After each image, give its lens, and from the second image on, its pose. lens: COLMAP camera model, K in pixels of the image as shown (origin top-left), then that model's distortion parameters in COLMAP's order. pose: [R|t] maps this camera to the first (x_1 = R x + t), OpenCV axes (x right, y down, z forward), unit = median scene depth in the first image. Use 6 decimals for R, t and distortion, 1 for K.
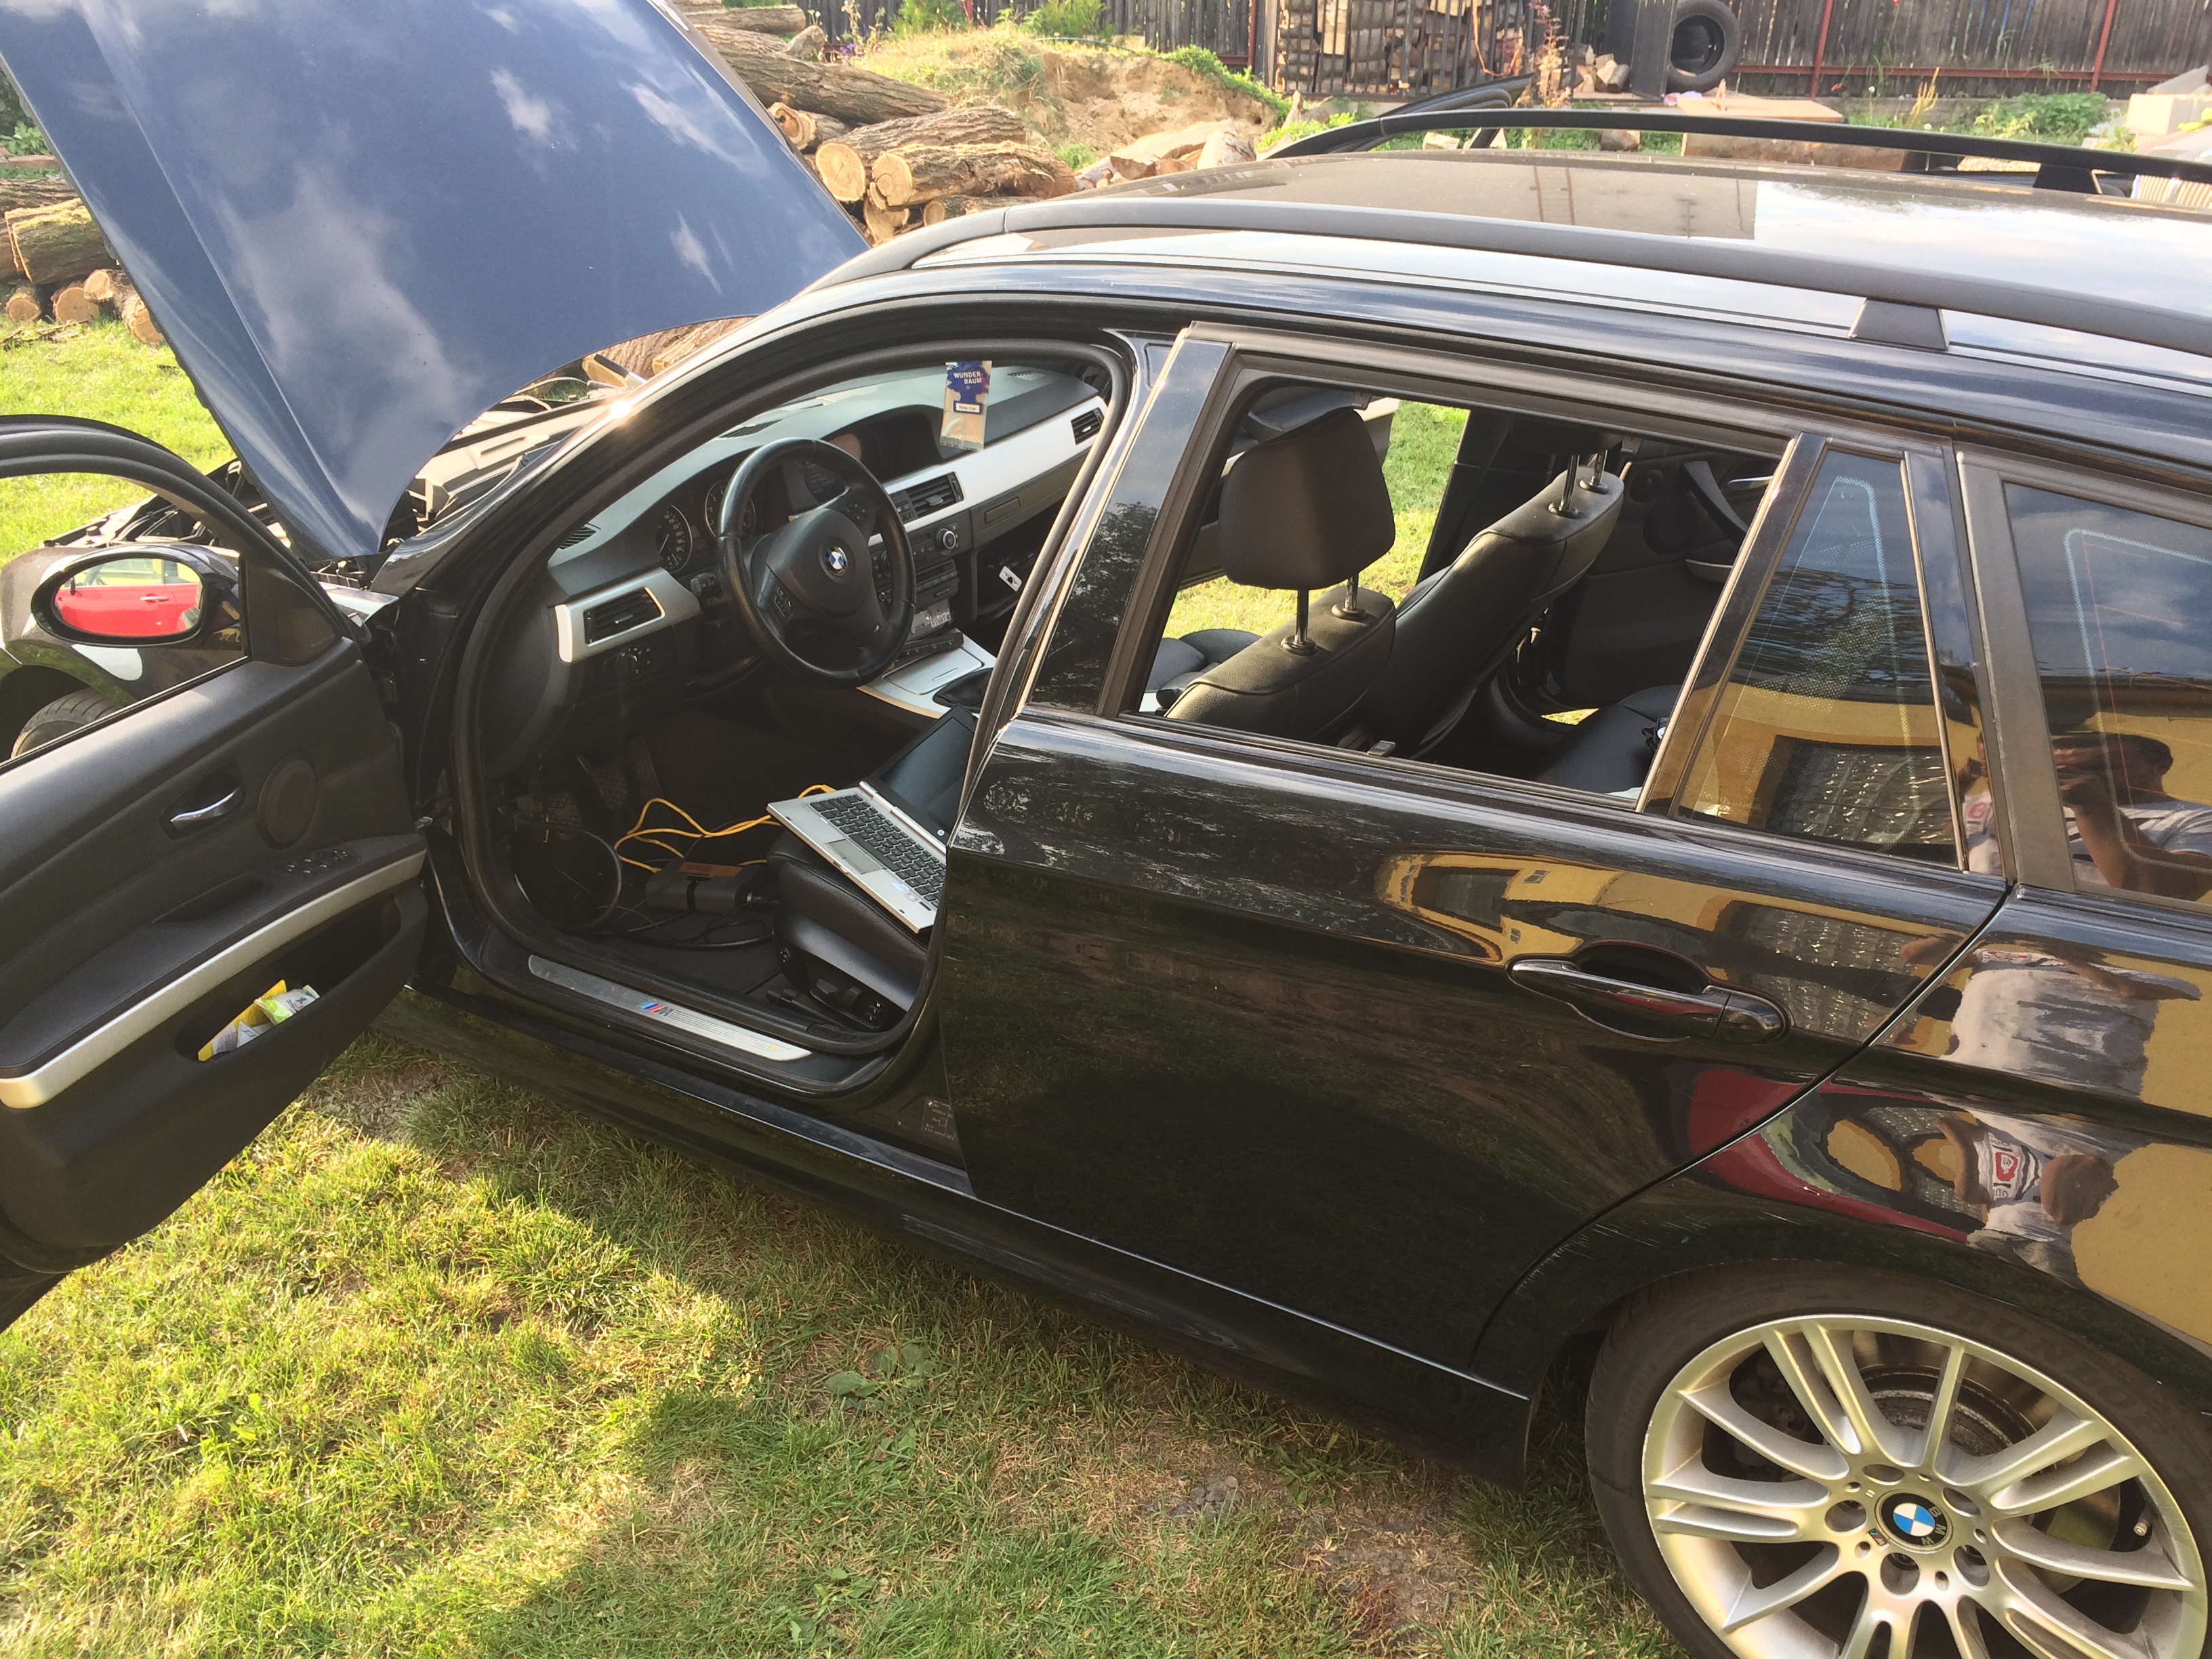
lens RADIAL K [[1860.4, 0, 1104.3], [0, 1860.4, 846.7], [0, 0, 1]] dist [0.059876, -0.069652]
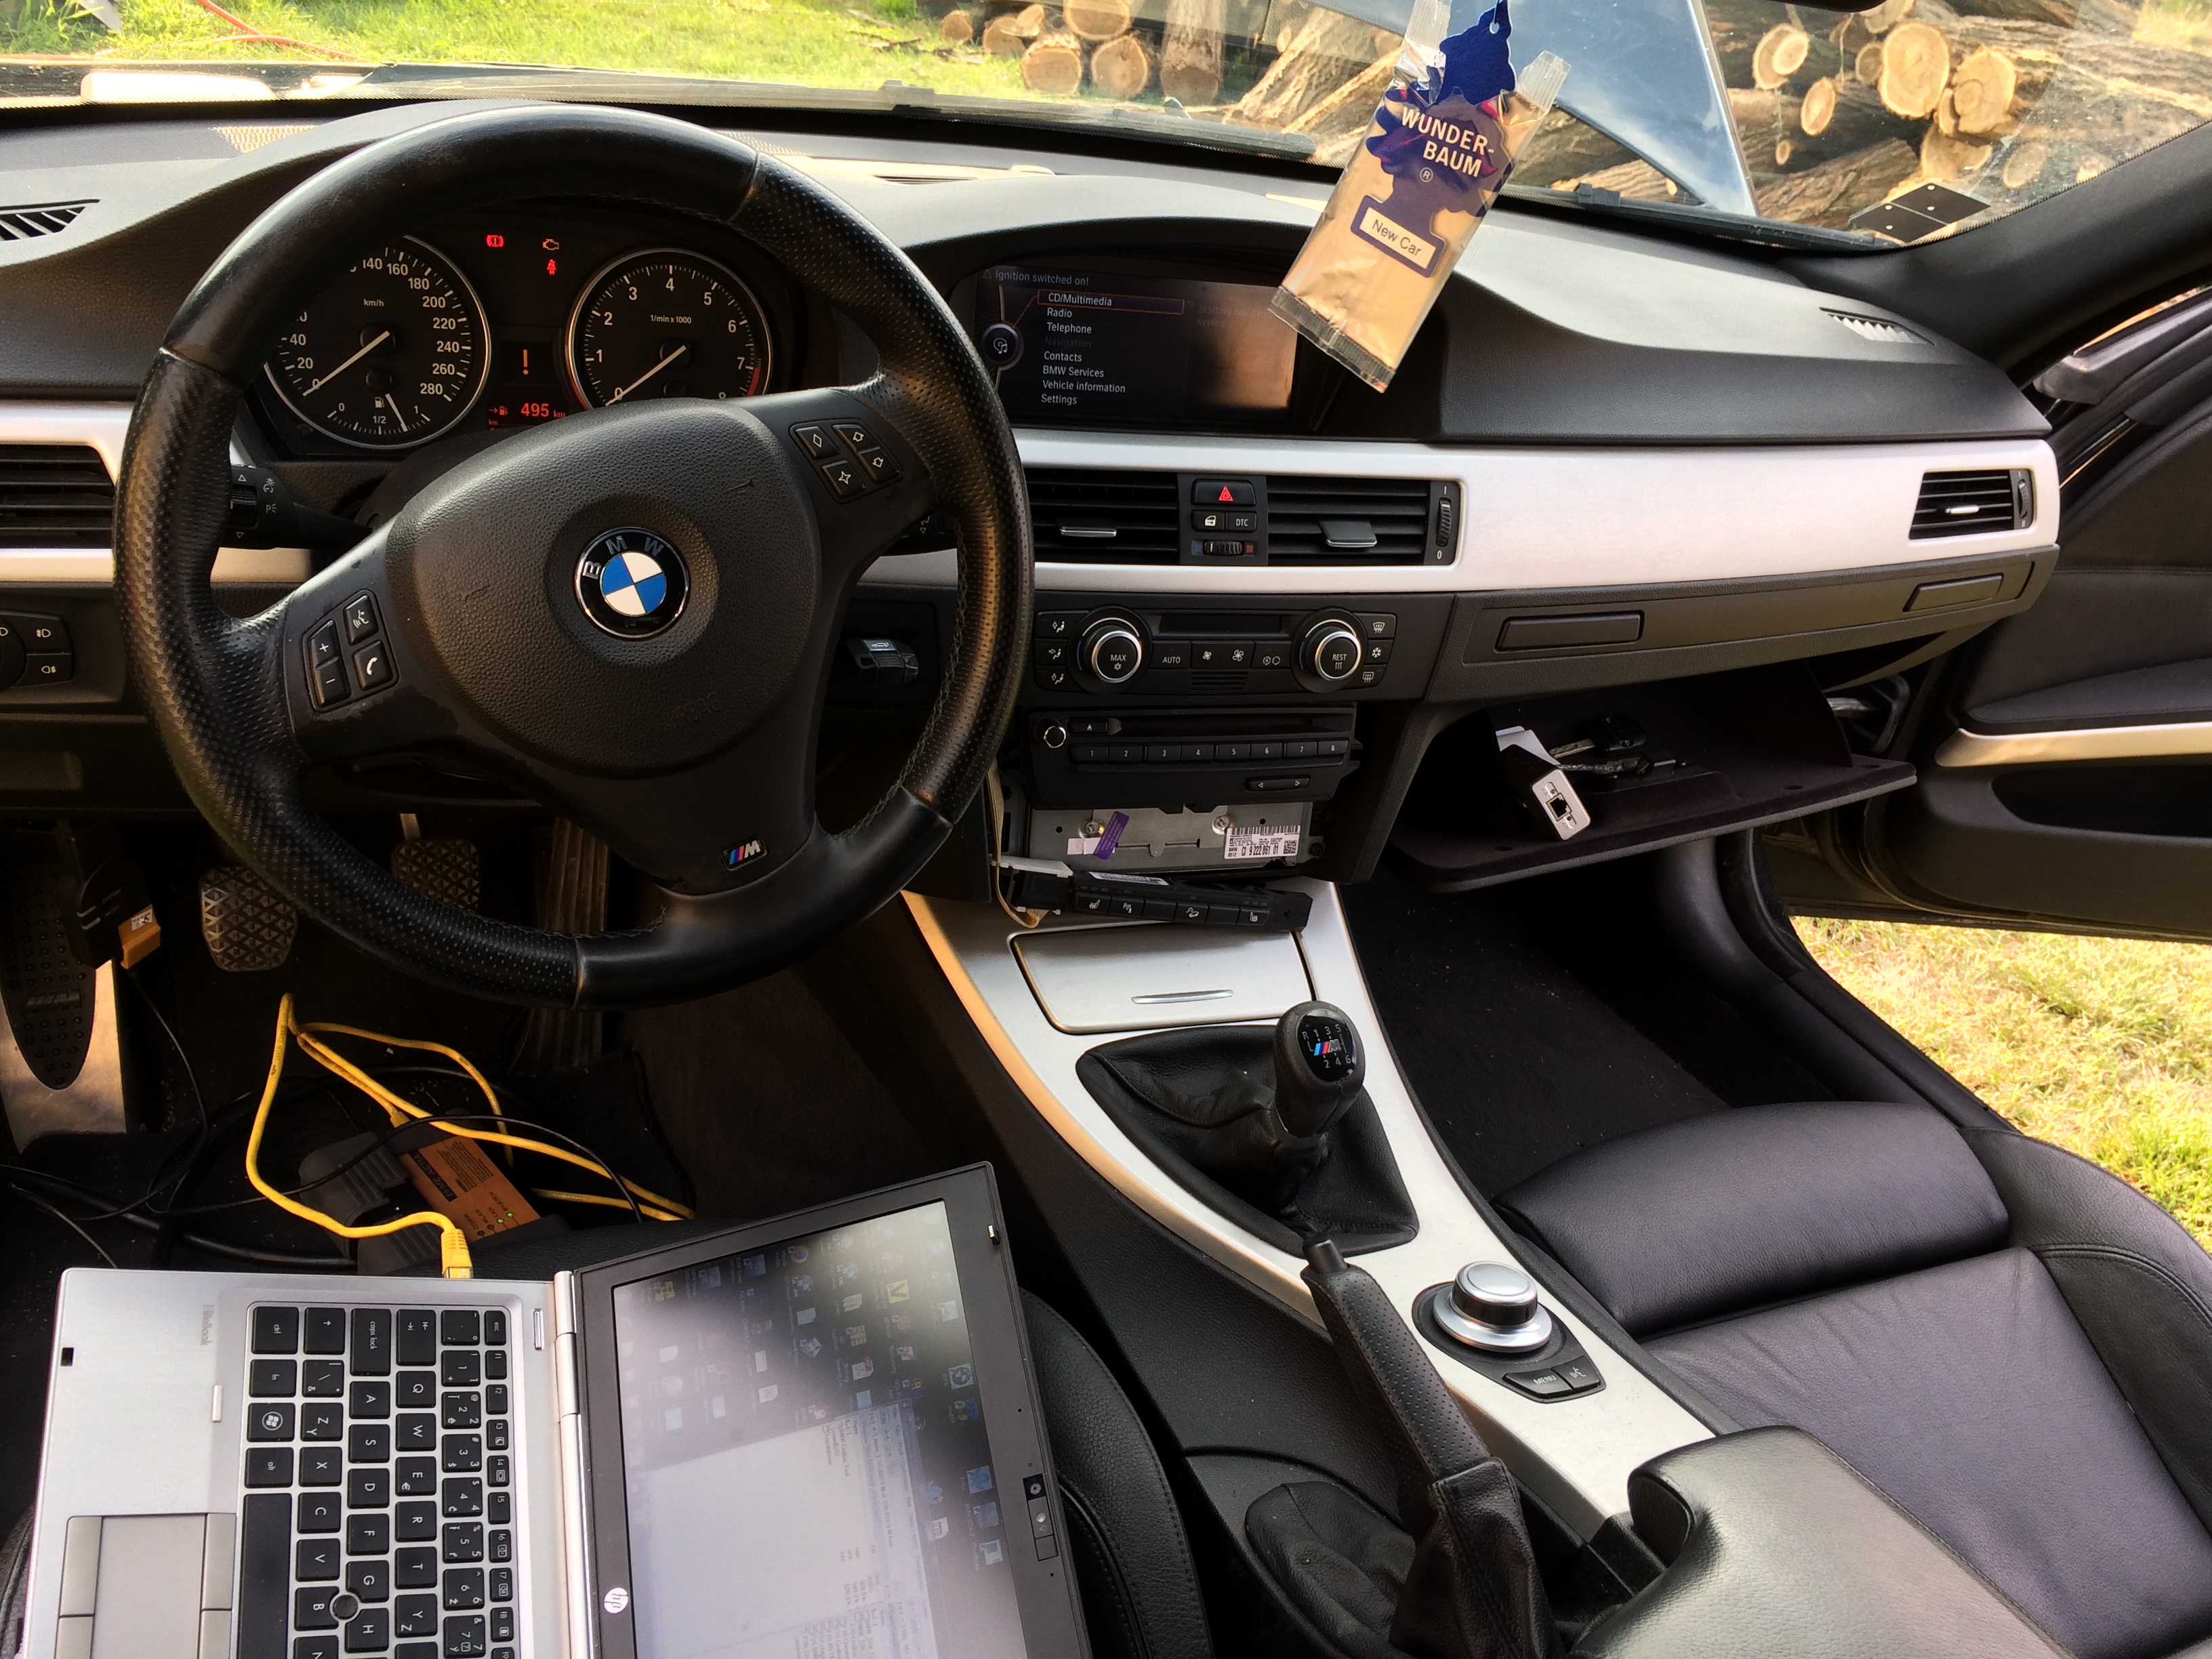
lens RADIAL K [[1860.4, 0, 1104.3], [0, 1860.4, 846.7], [0, 0, 1]] dist [0.059876, -0.069652]
pose [[0.811311, 0.412707, -0.414062, 0.033420], [-0.405256, 0.907503, 0.110477, -0.133208], [0.421358, 0.078170, 0.903519, 0.586796]]
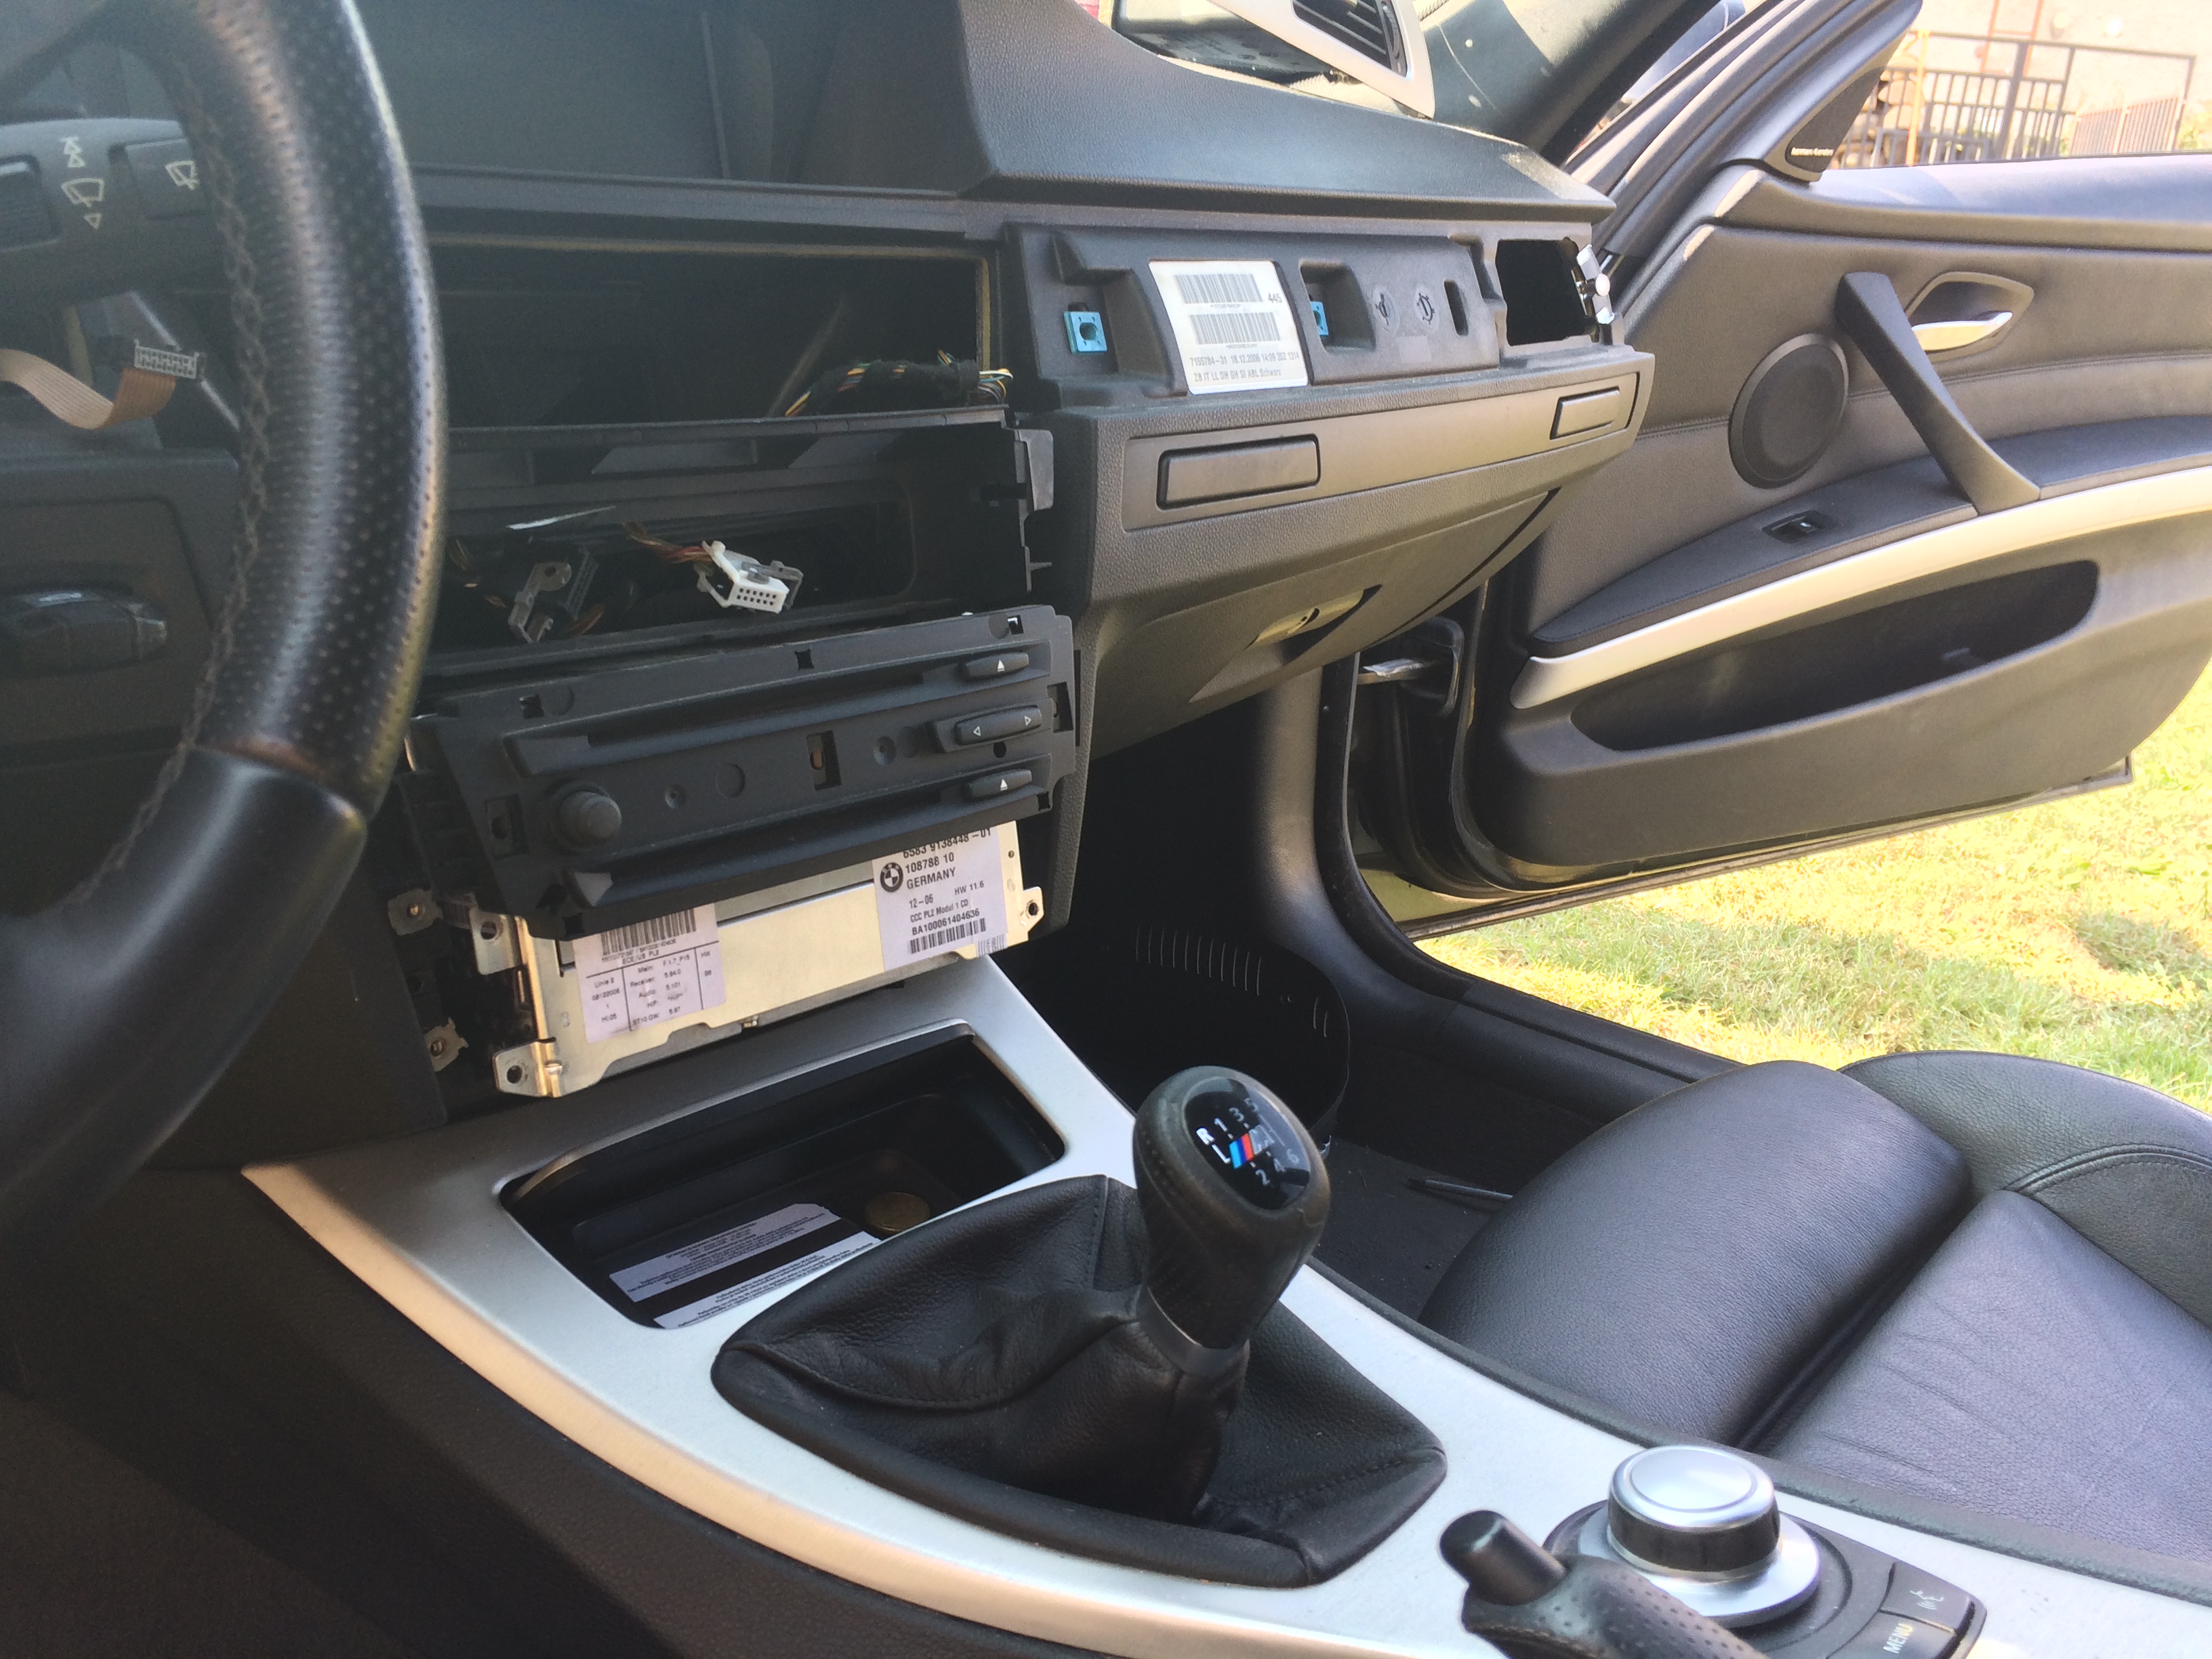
lens RADIAL K [[1860.4, 0, 1104.3], [0, 1860.4, 846.7], [0, 0, 1]] dist [0.059876, -0.069652]
pose [[0.984857, 0.118337, -0.126699, -0.035554], [-0.134053, 0.983225, -0.123688, -0.093486], [0.109936, 0.138800, 0.984199, 0.709397]]
